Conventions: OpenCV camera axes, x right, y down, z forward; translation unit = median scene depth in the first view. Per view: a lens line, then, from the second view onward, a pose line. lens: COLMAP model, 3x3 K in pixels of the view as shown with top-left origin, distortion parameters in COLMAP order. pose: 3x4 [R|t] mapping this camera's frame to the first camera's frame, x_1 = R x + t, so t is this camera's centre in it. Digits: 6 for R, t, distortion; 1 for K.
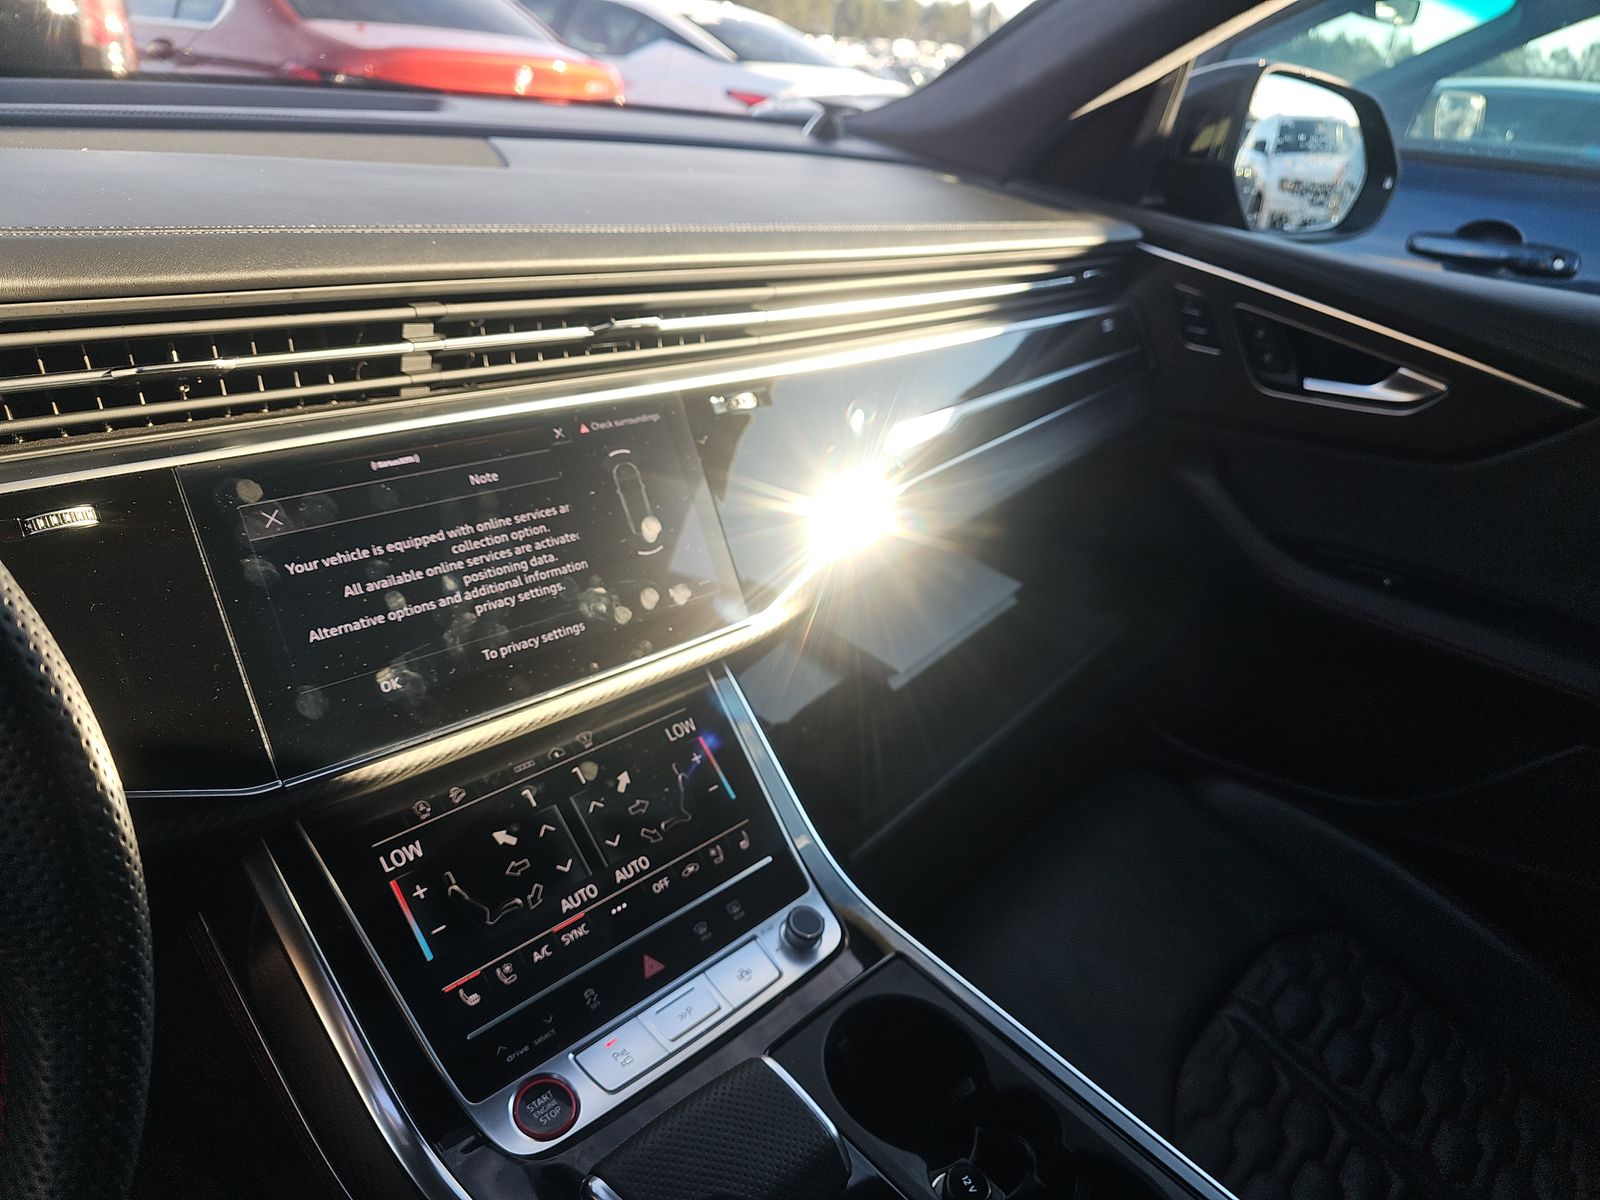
lens RADIAL K [[1083.6, 0, 800.0], [0, 1083.6, 600.0], [0, 0, 1]] dist [-0.000938, -0.007696]
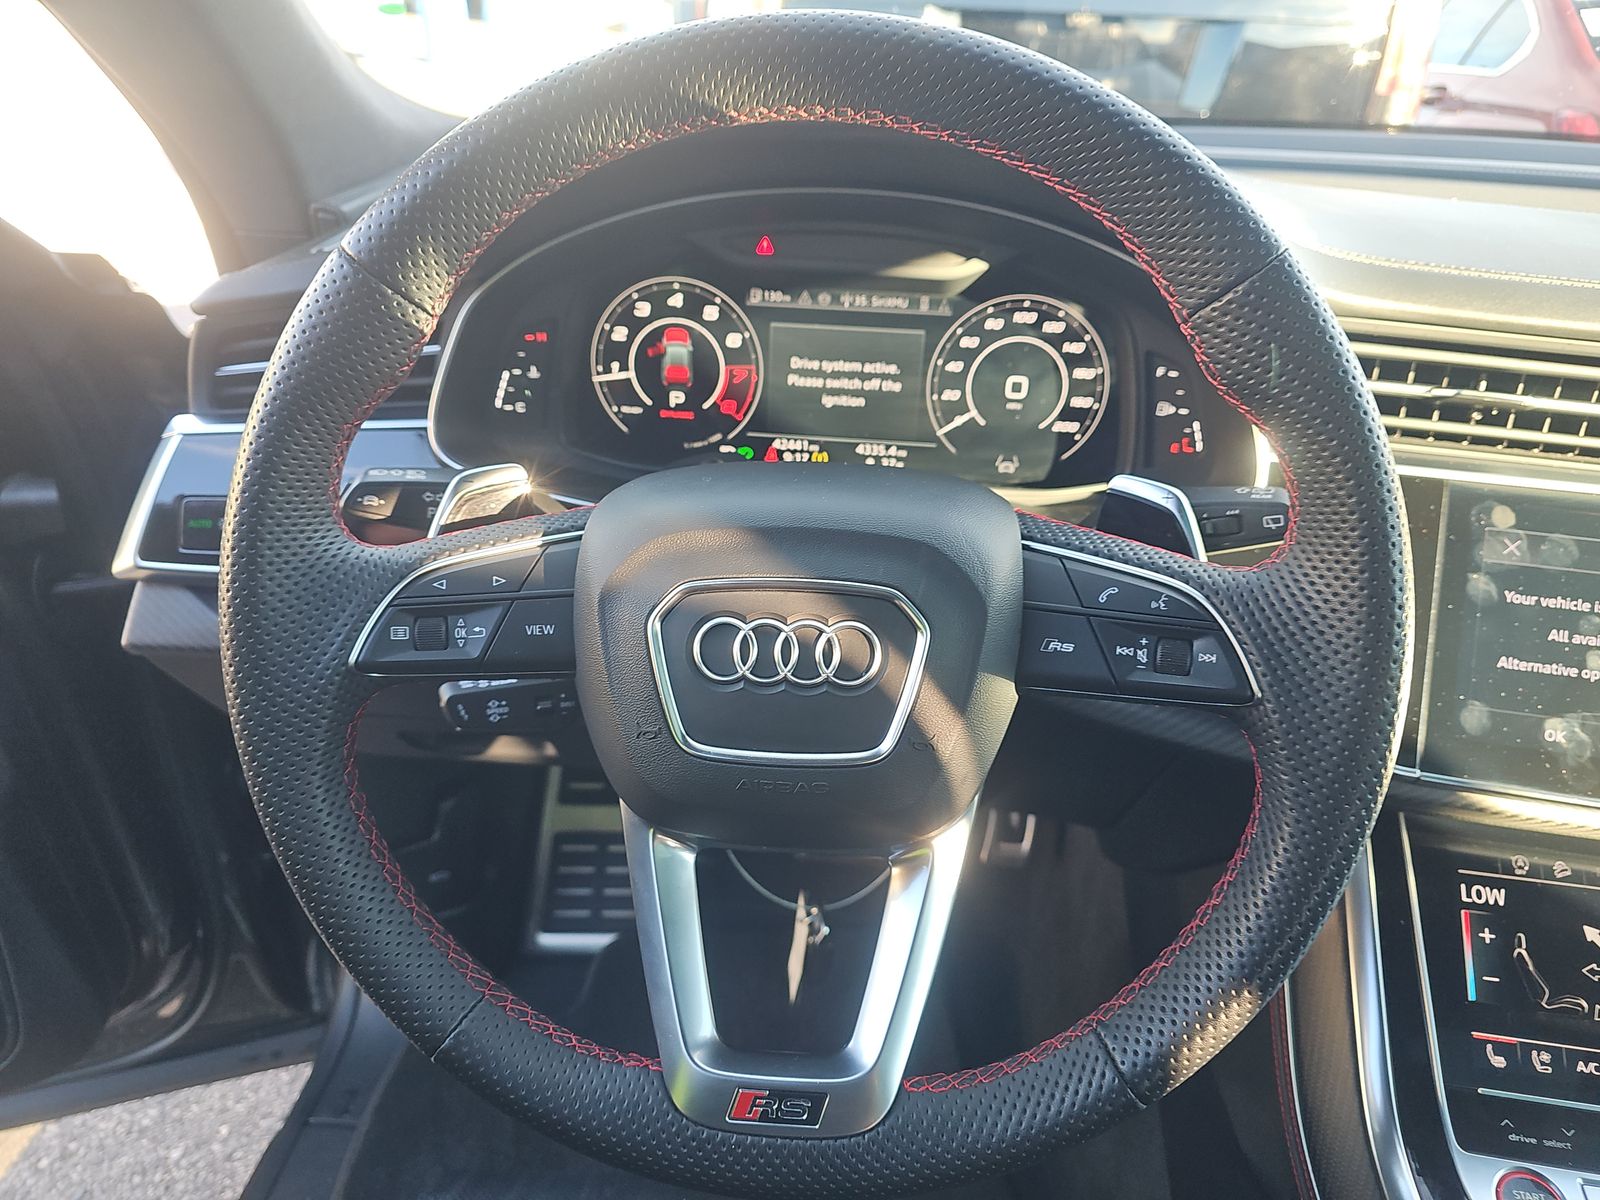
lens RADIAL K [[1083.6, 0, 800.0], [0, 1083.6, 600.0], [0, 0, 1]] dist [-0.000938, -0.007696]
pose [[0.572039, 0.327735, -0.751905, -0.064913], [-0.352448, 0.925974, 0.135470, 0.072116], [0.740642, 0.187514, 0.645203, -0.189968]]
